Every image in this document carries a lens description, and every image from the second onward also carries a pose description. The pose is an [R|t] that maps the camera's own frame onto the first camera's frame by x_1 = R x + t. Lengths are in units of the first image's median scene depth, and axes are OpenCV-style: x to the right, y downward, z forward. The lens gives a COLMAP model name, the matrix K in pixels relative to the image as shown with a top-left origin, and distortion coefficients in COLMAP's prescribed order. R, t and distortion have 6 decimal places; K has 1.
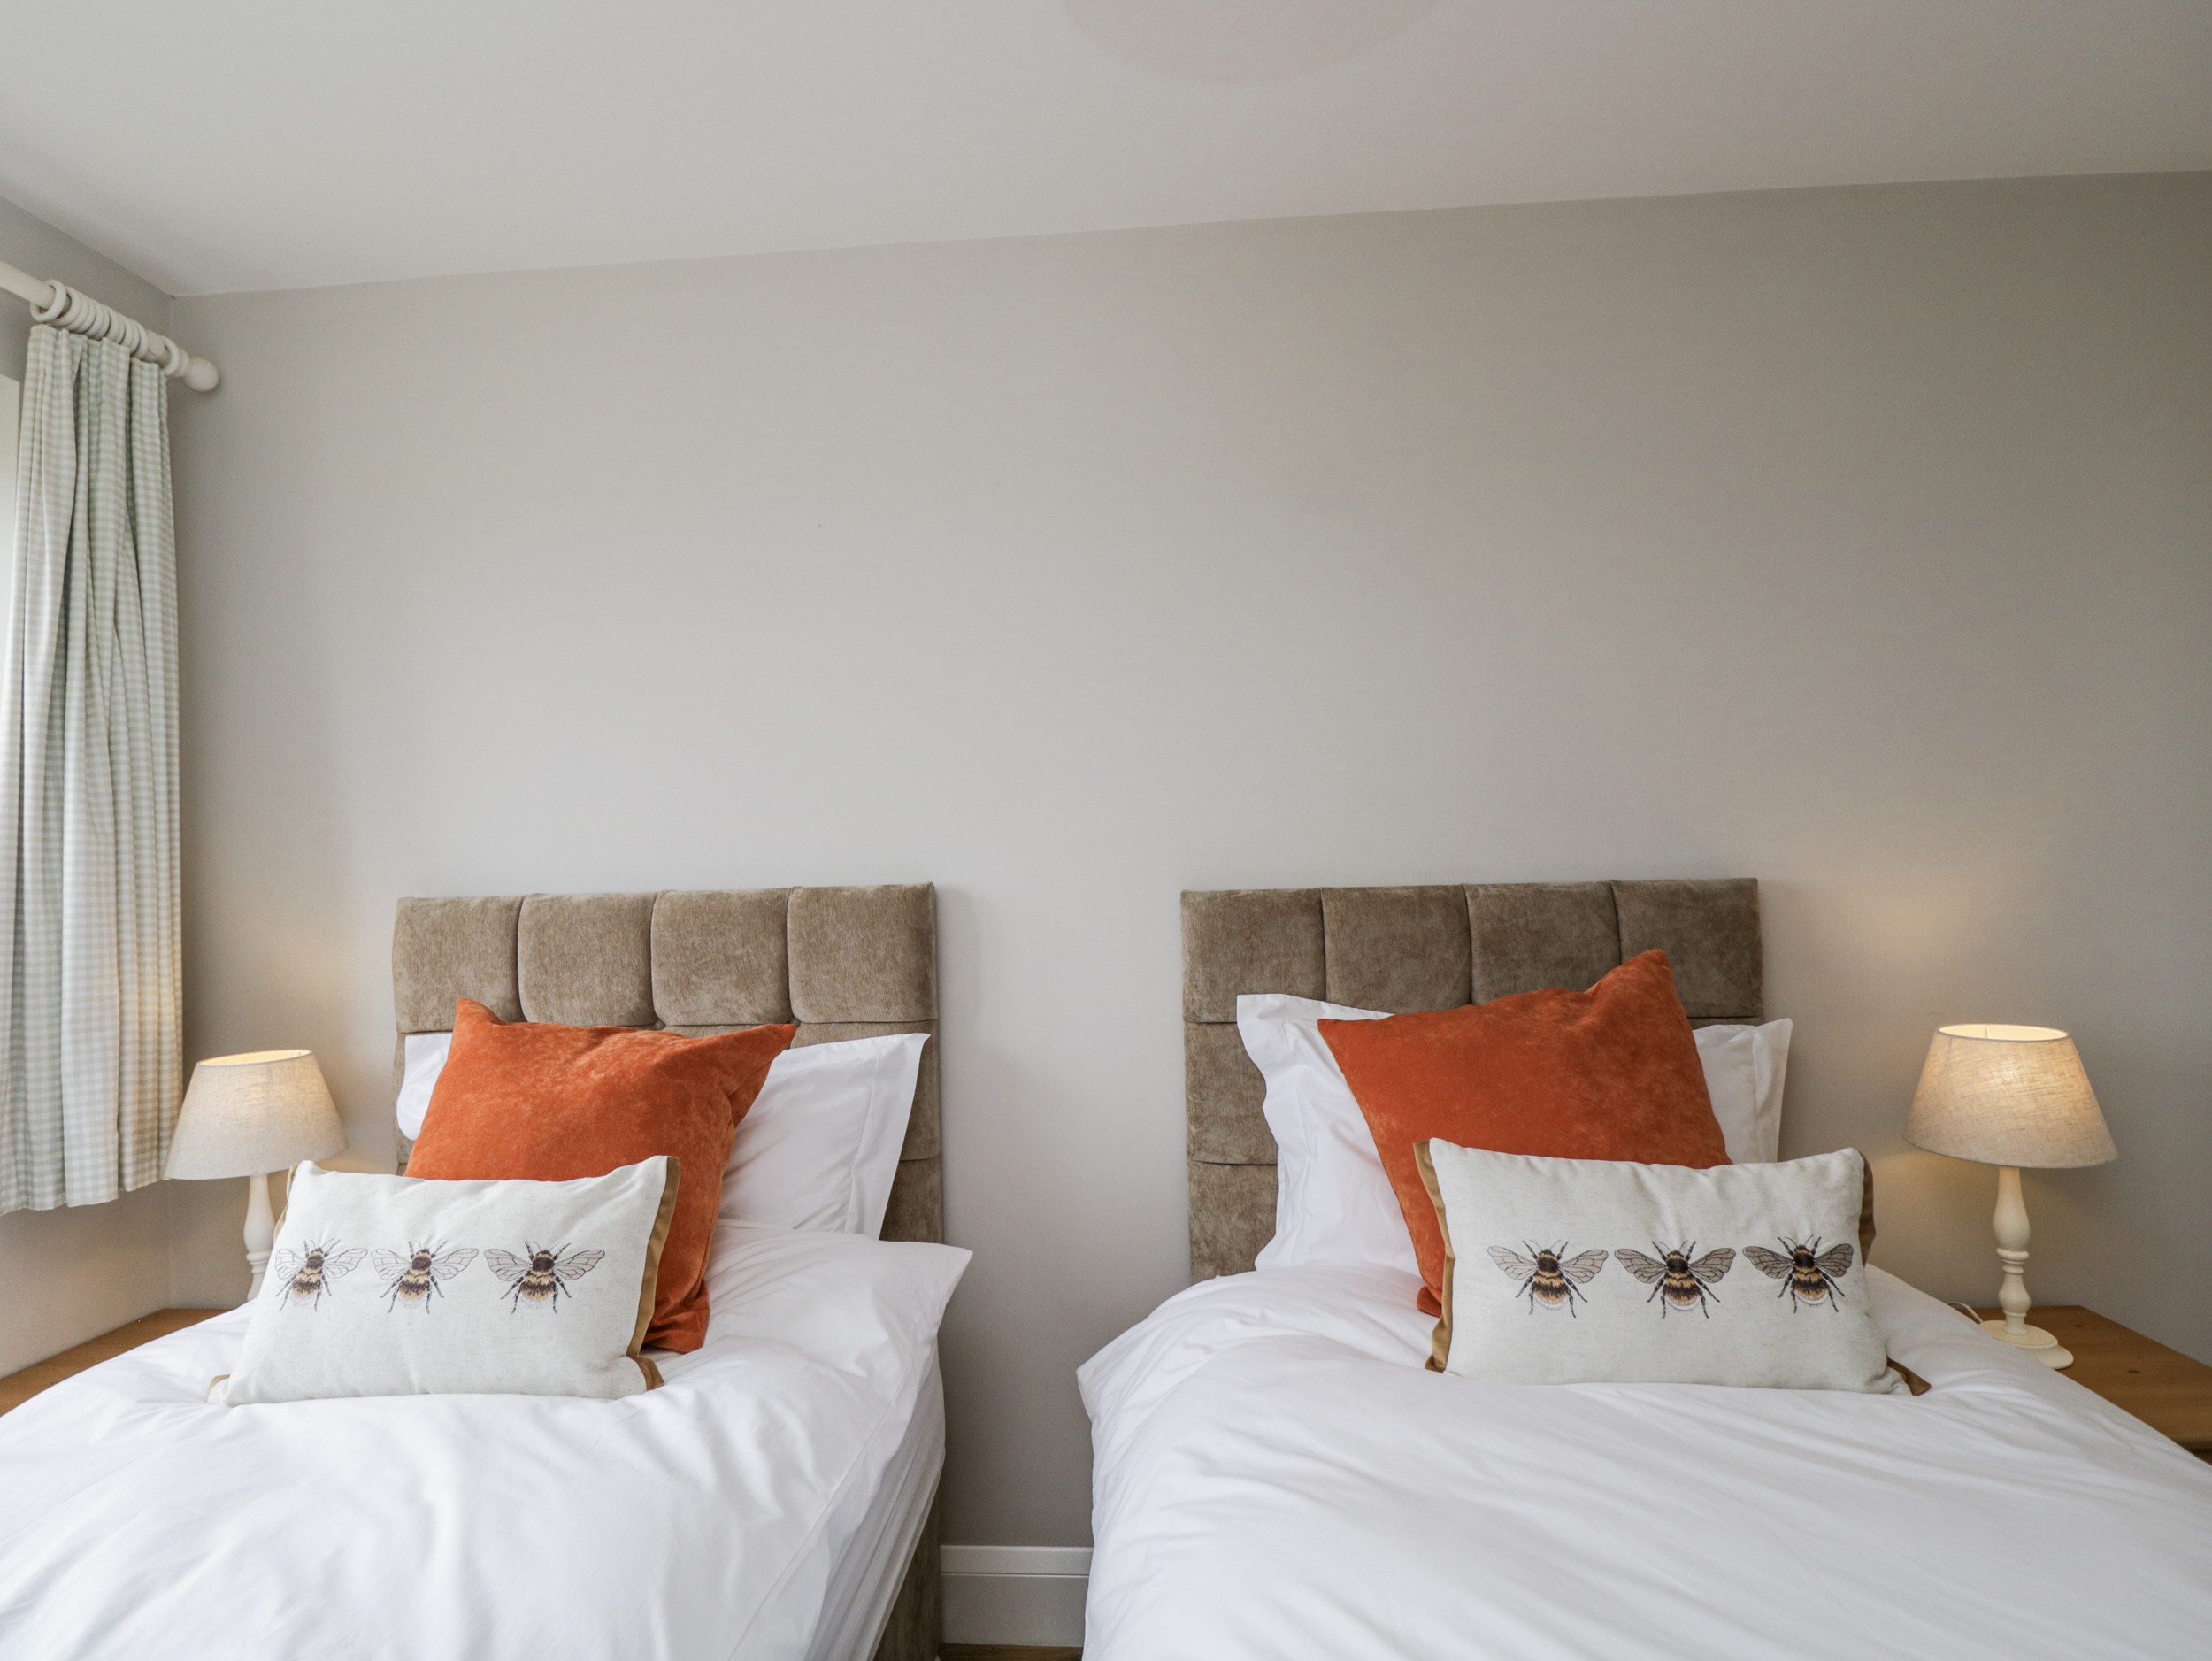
lens RADIAL K [[1144.1, 0, 1112.3], [0, 1144.1, 845.8], [0, 0, 1]] dist [-0.004636, -0.010773]
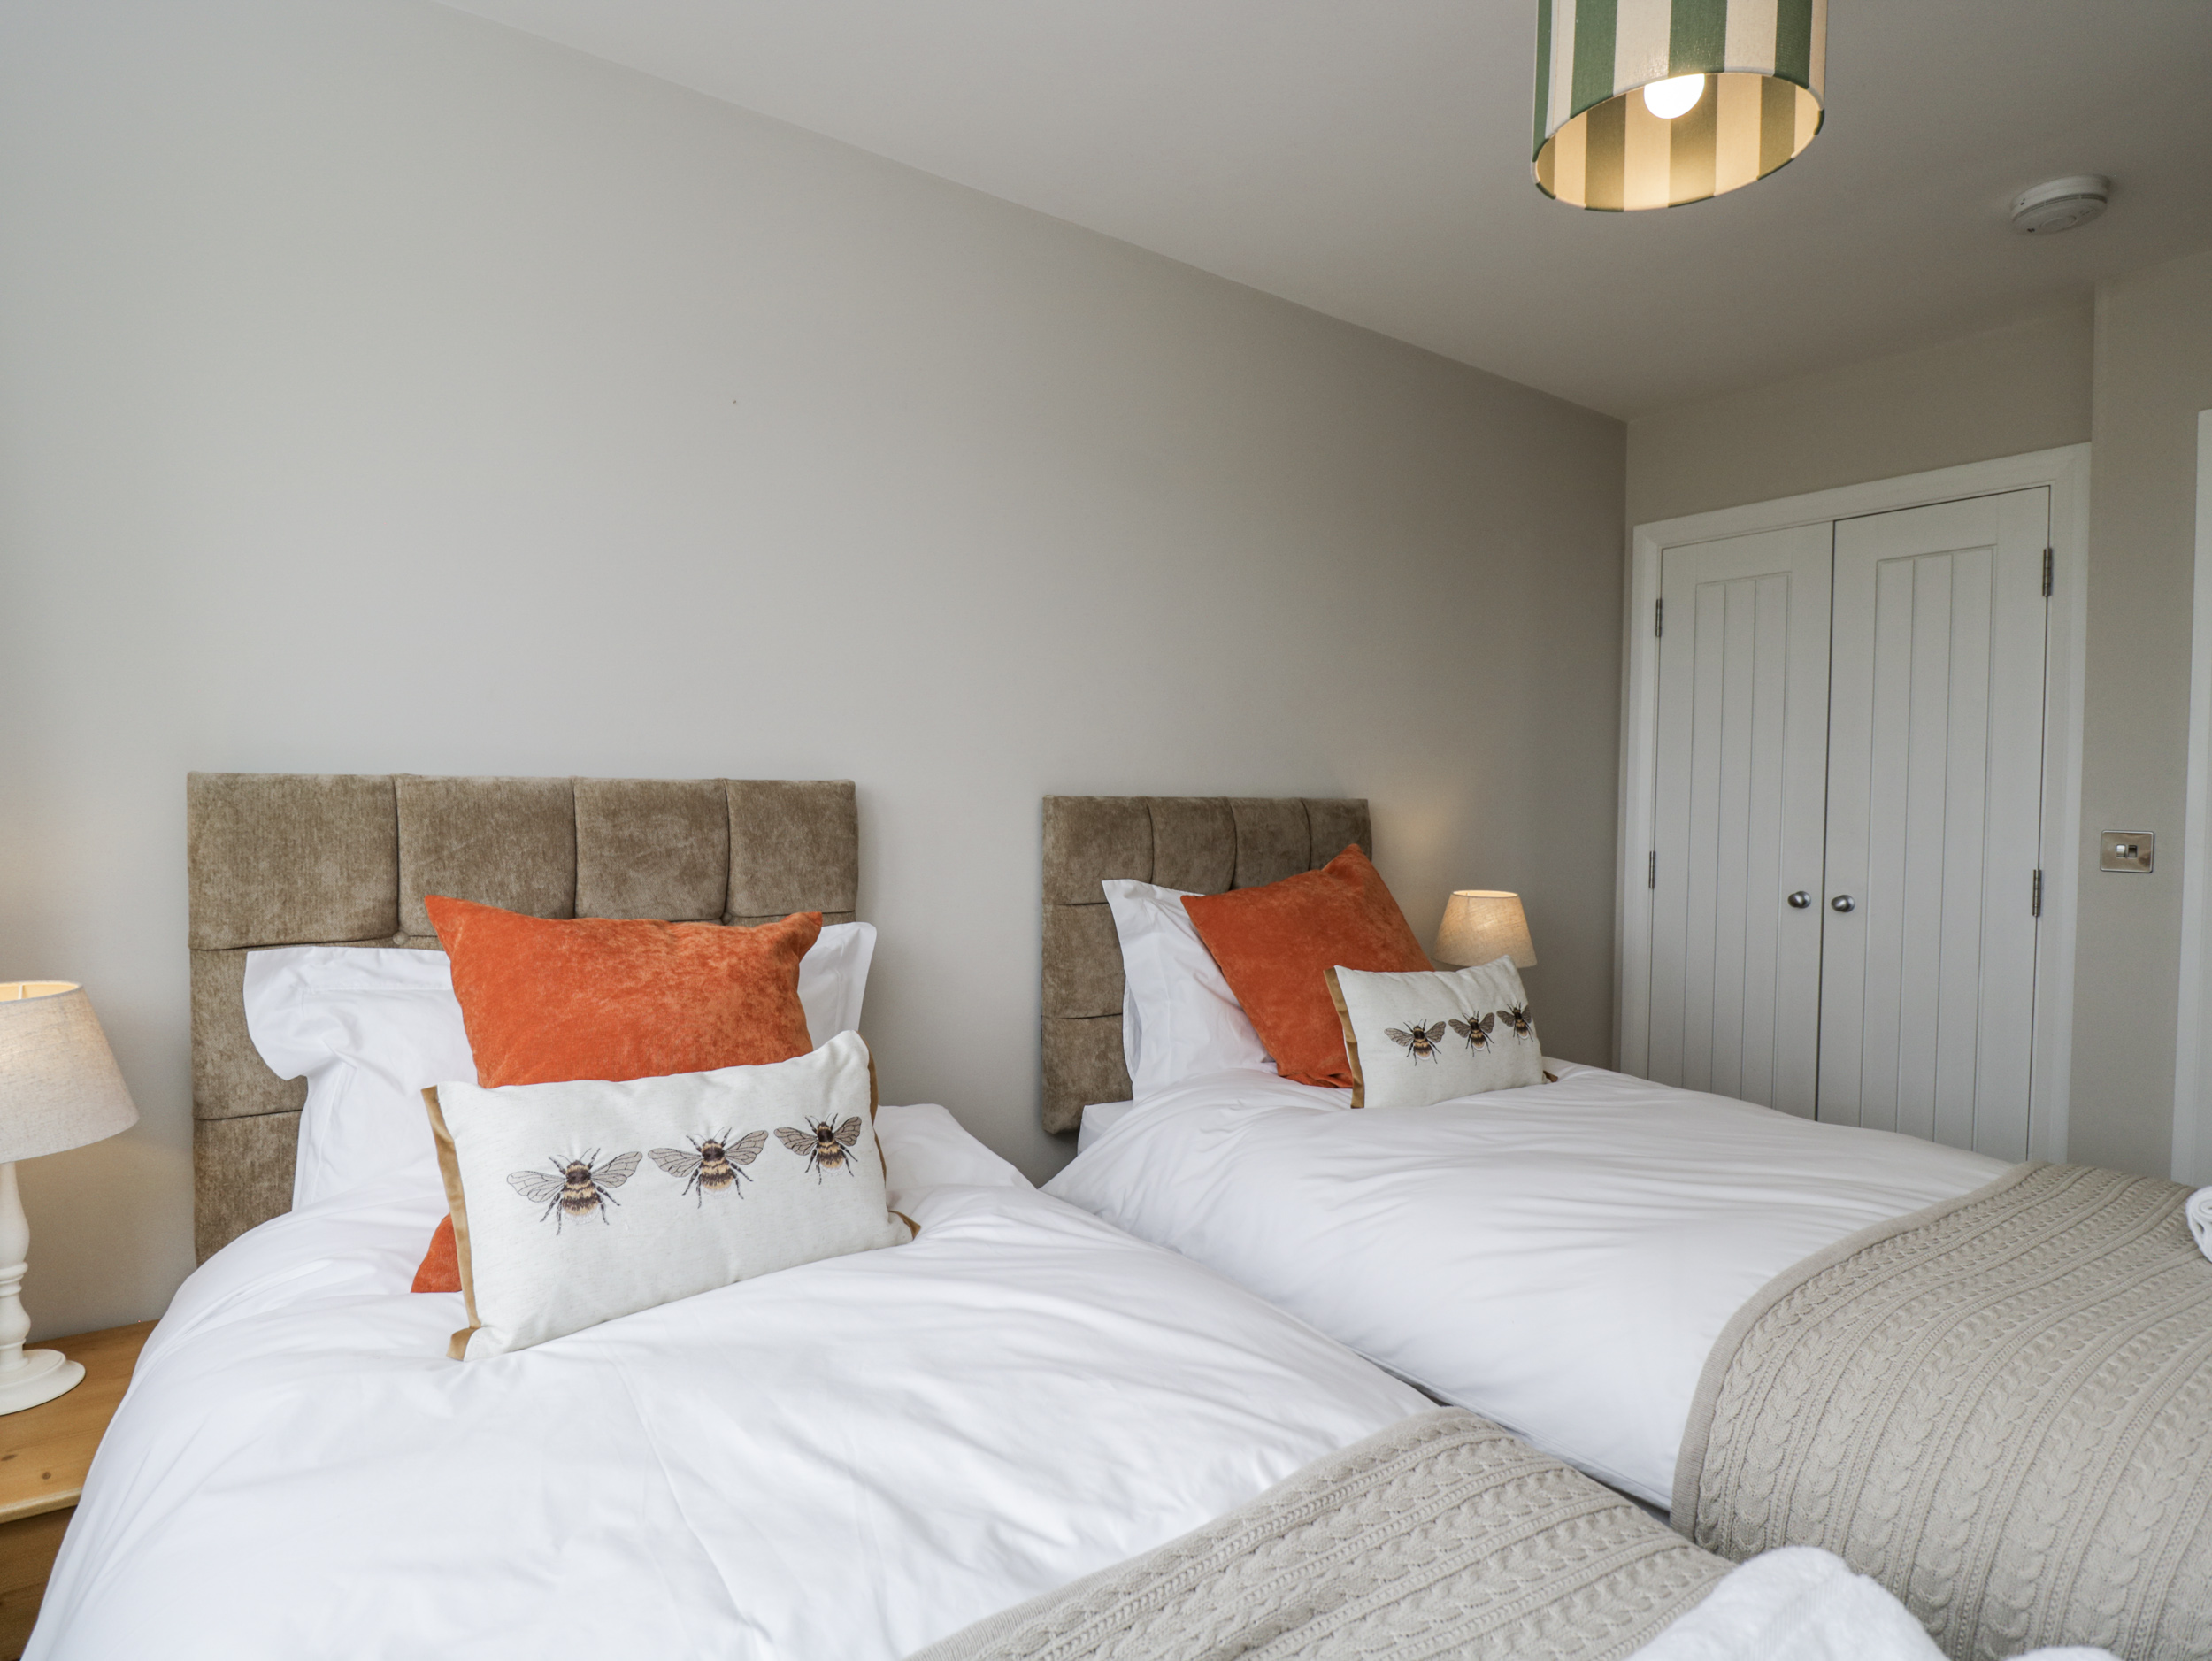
lens RADIAL K [[1144.1, 0, 1112.2], [0, 1144.1, 838.4], [0, 0, 1]] dist [-0.004636, -0.010773]
pose [[0.768861, 0.008242, 0.639363, -0.671783], [-0.046140, 0.998025, 0.042619, 0.031376], [-0.637750, -0.062268, 0.767723, 0.045058]]
